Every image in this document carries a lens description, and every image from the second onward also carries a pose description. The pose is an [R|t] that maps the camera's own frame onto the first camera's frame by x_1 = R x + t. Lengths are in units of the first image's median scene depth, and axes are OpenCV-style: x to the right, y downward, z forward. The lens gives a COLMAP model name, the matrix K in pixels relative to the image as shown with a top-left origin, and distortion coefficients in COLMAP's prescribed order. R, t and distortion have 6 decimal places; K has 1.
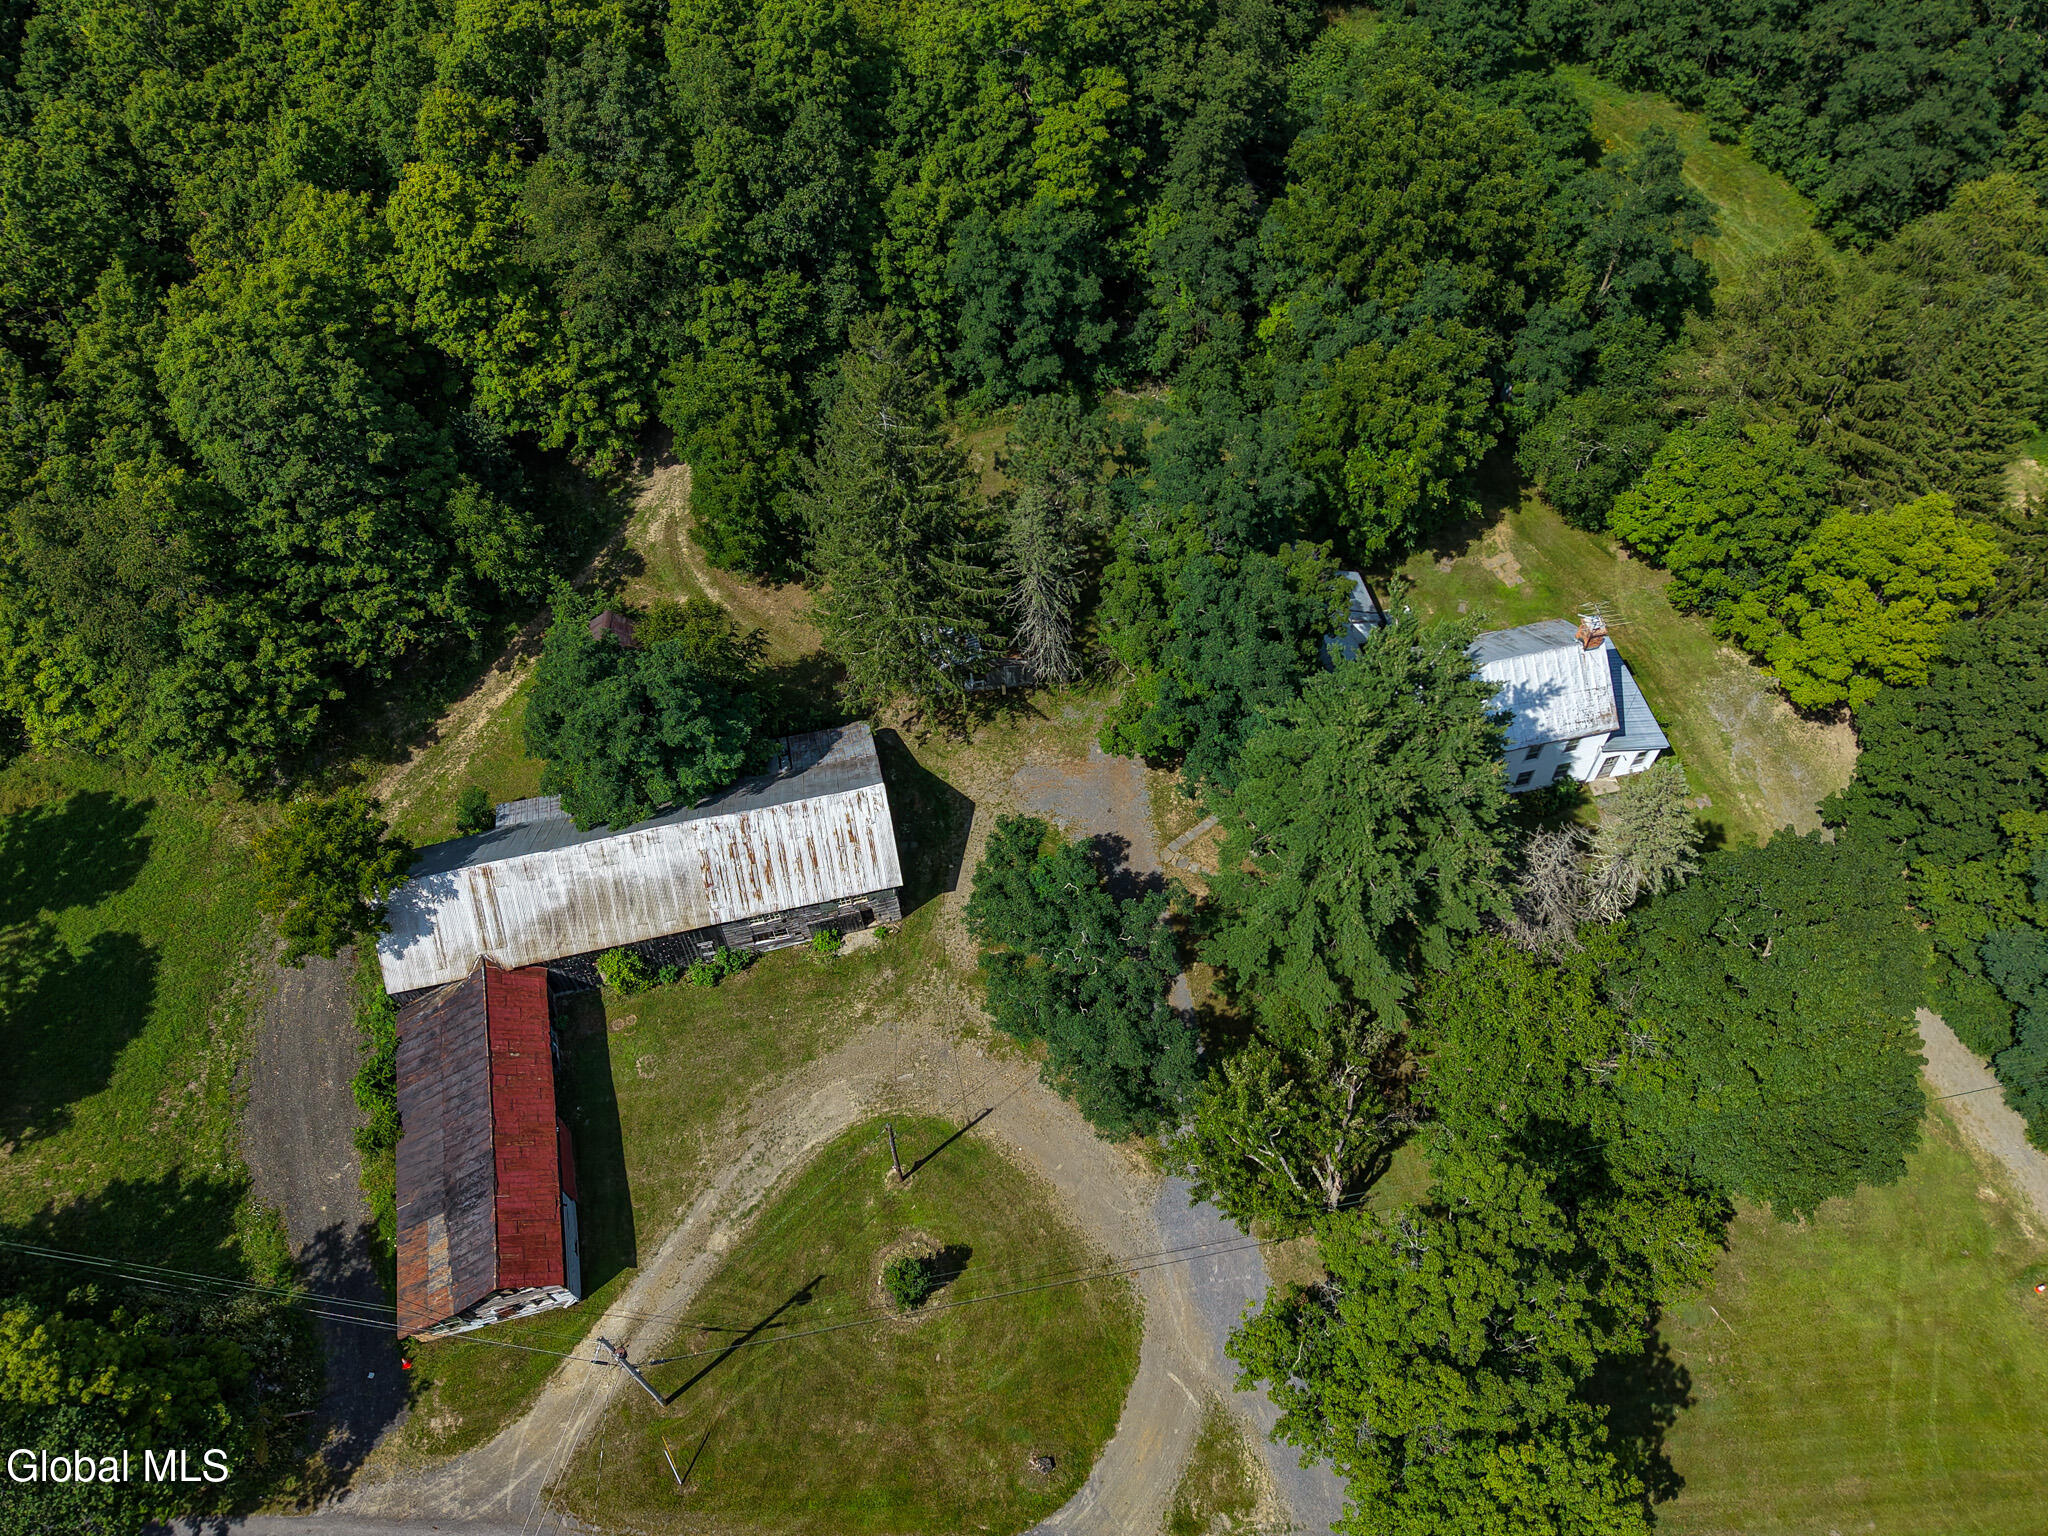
lens RADIAL K [[1524.6, 0, 1024.0], [0, 1524.6, 768.0], [0, 0, 1]] dist [-0.003021, -0.096648]
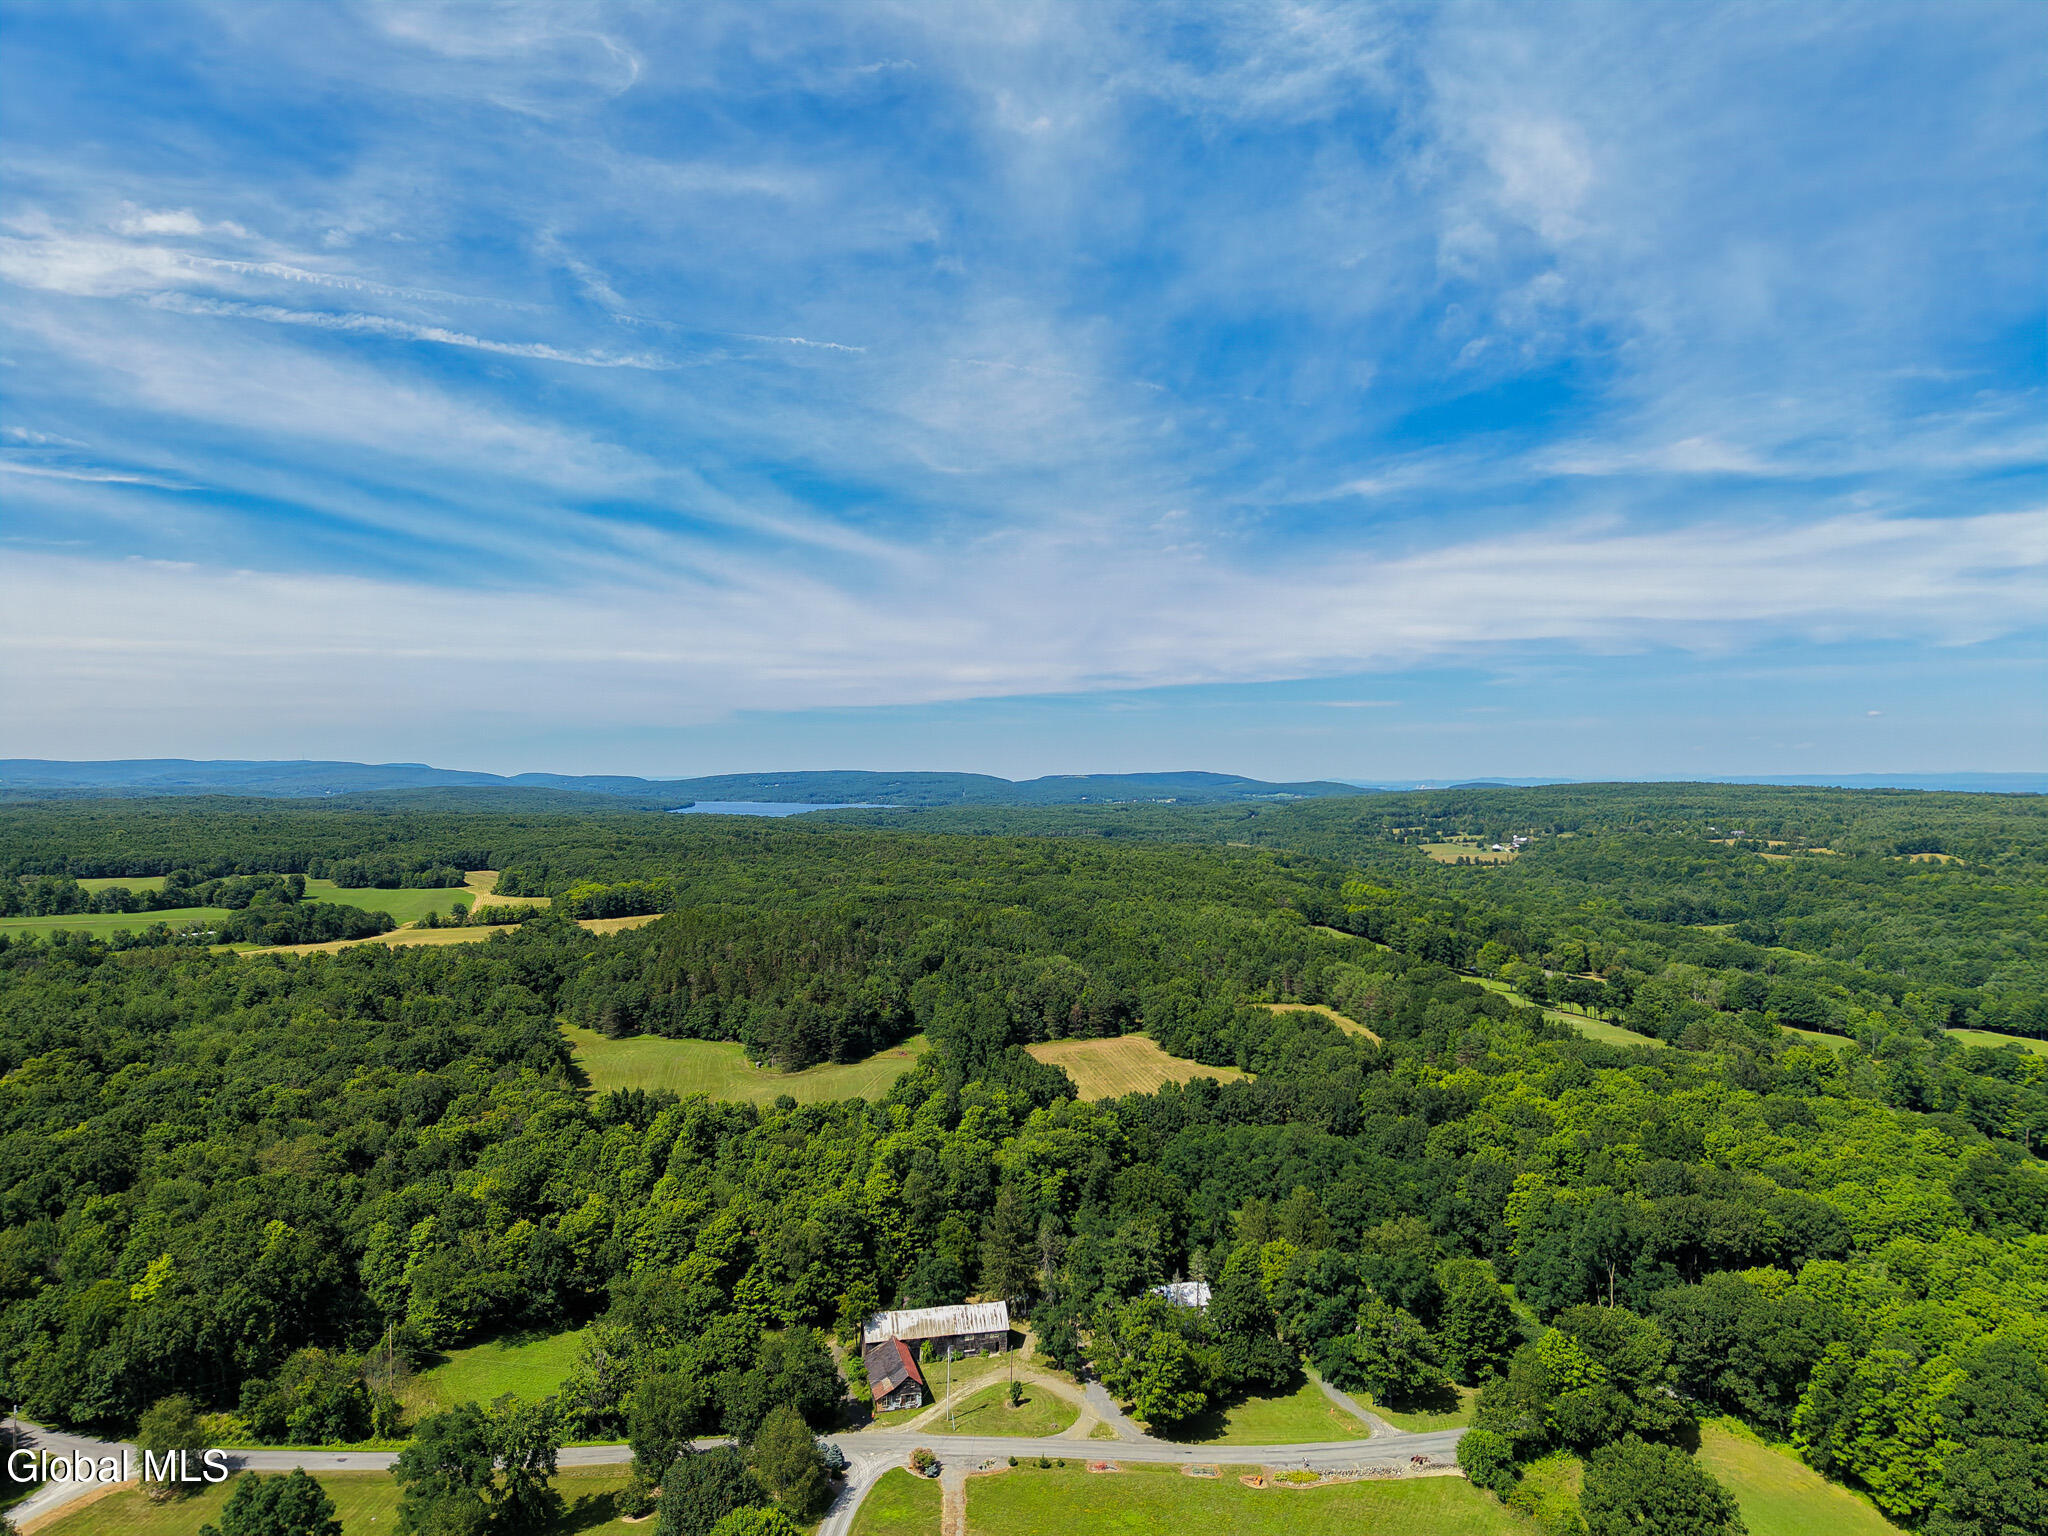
lens RADIAL K [[1439.0, 0, 1022.3], [0, 1439.0, 803.1], [0, 0, 1]] dist [0.006083, -0.018229]
pose [[0.999793, 0.010868, 0.017228, -0.105906], [0.007873, 0.573877, -0.818904, 1.823740], [-0.018786, 0.818869, 0.573672, -1.638521]]
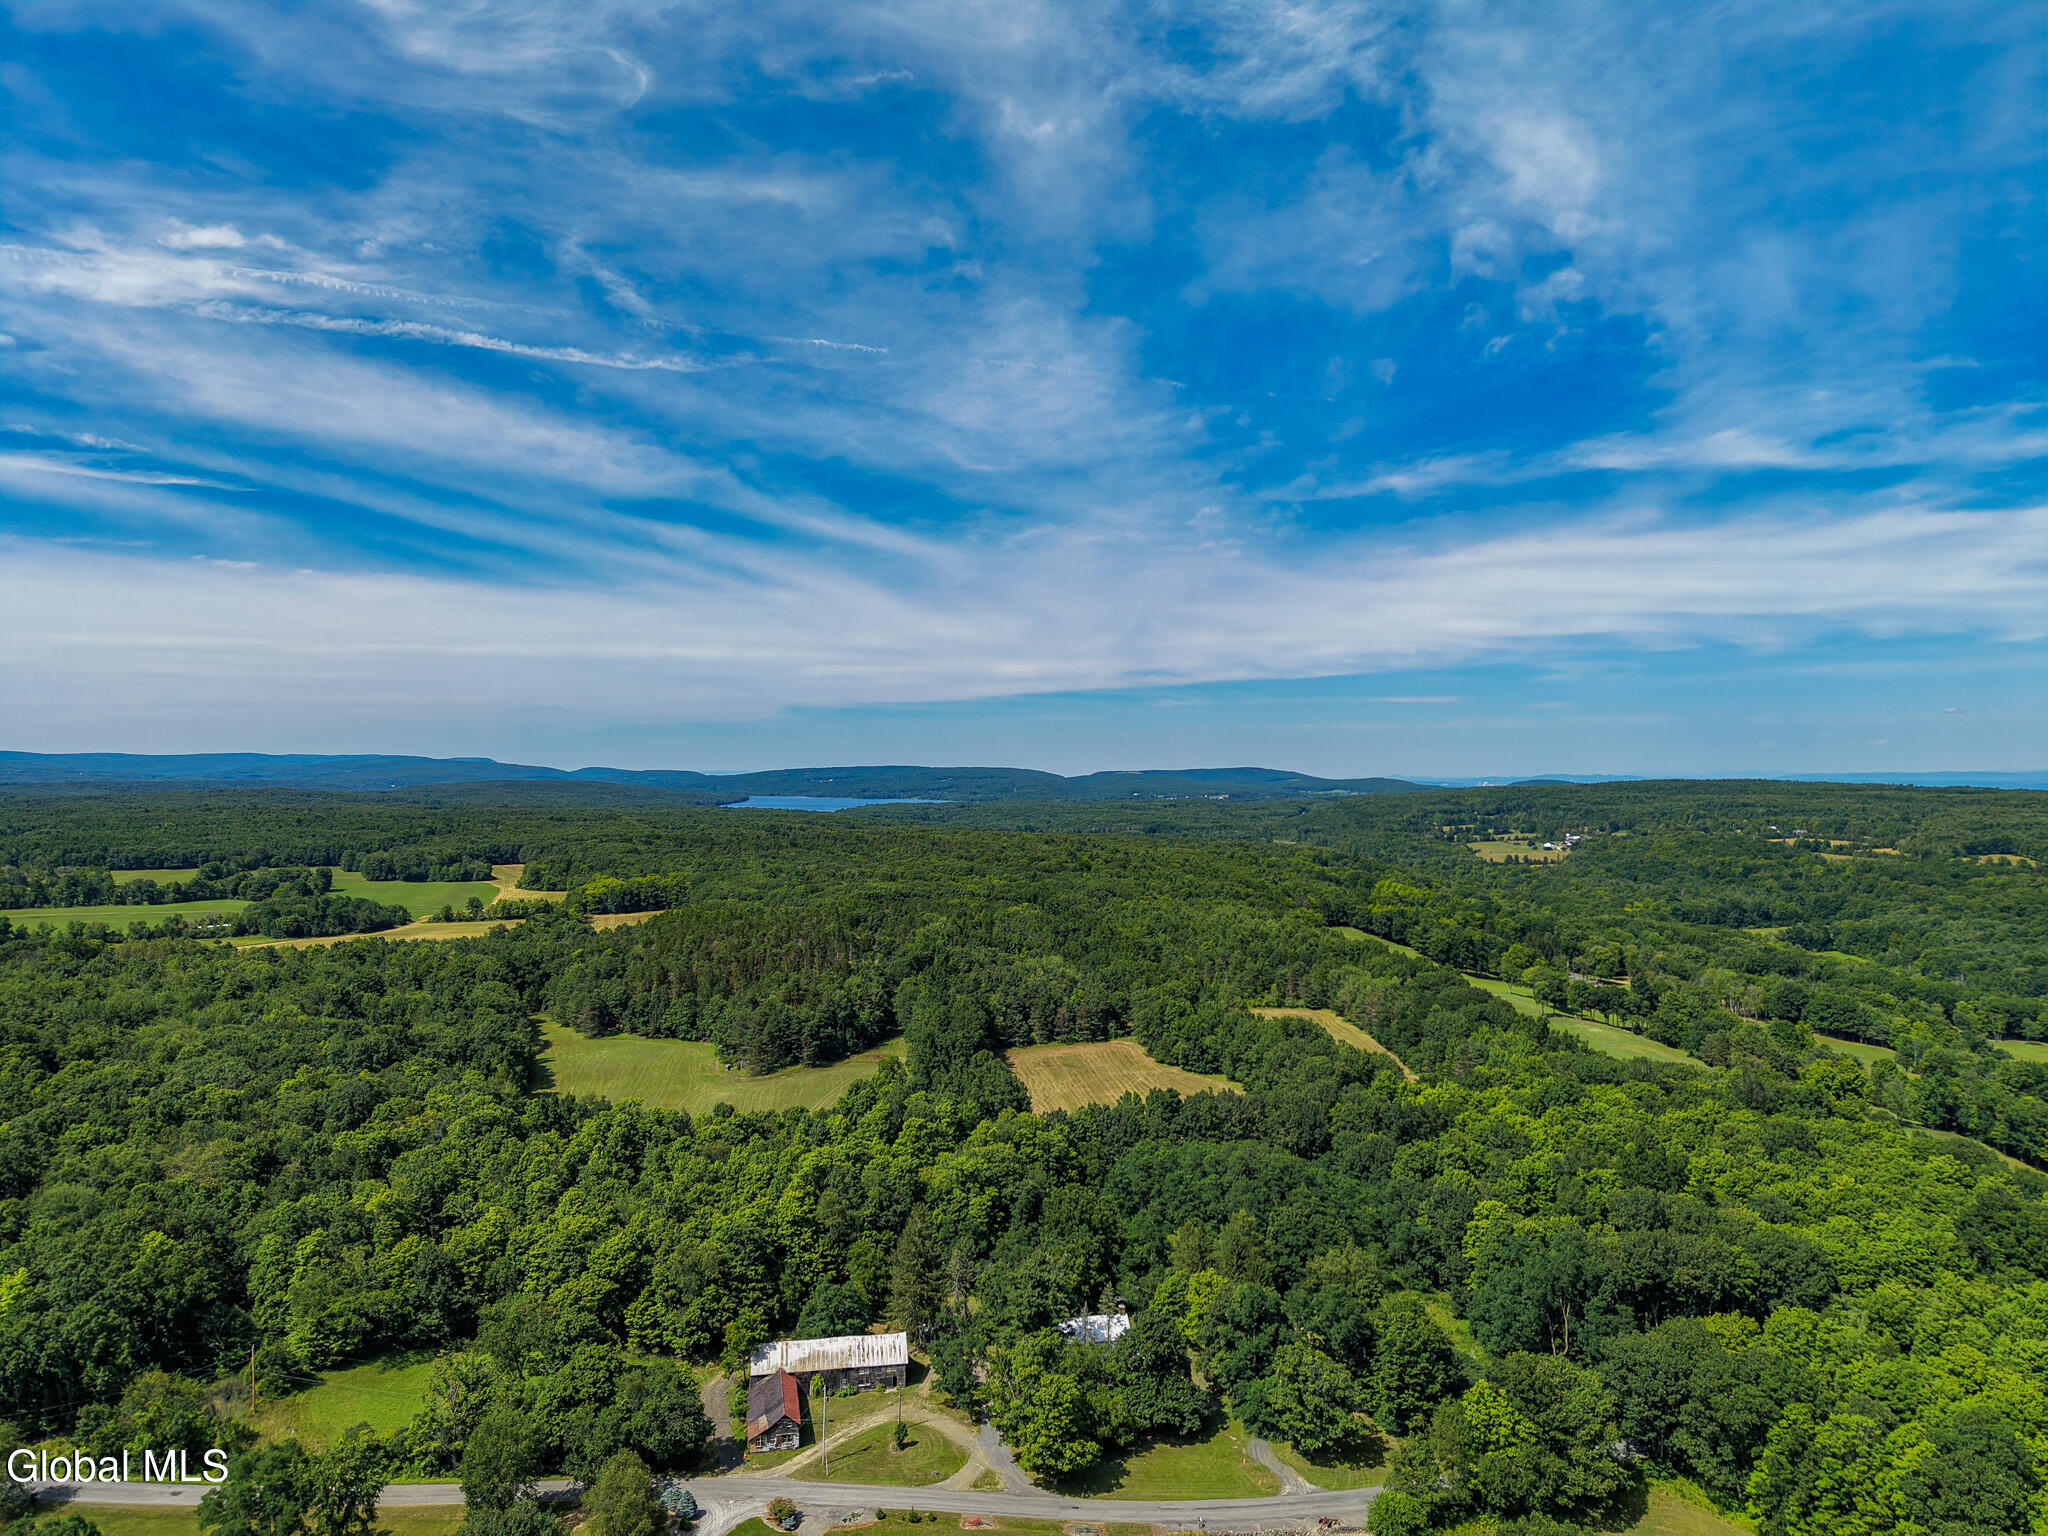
lens RADIAL K [[1421.5, 0, 1030.1], [0, 1421.5, 727.2], [0, 0, 1]] dist [-0.000866, -0.003302]
pose [[0.999465, 0.013290, -0.029899, 0.224115], [-0.032381, 0.532730, -0.845666, 1.684360], [0.004689, 0.846181, 0.532875, -1.559800]]
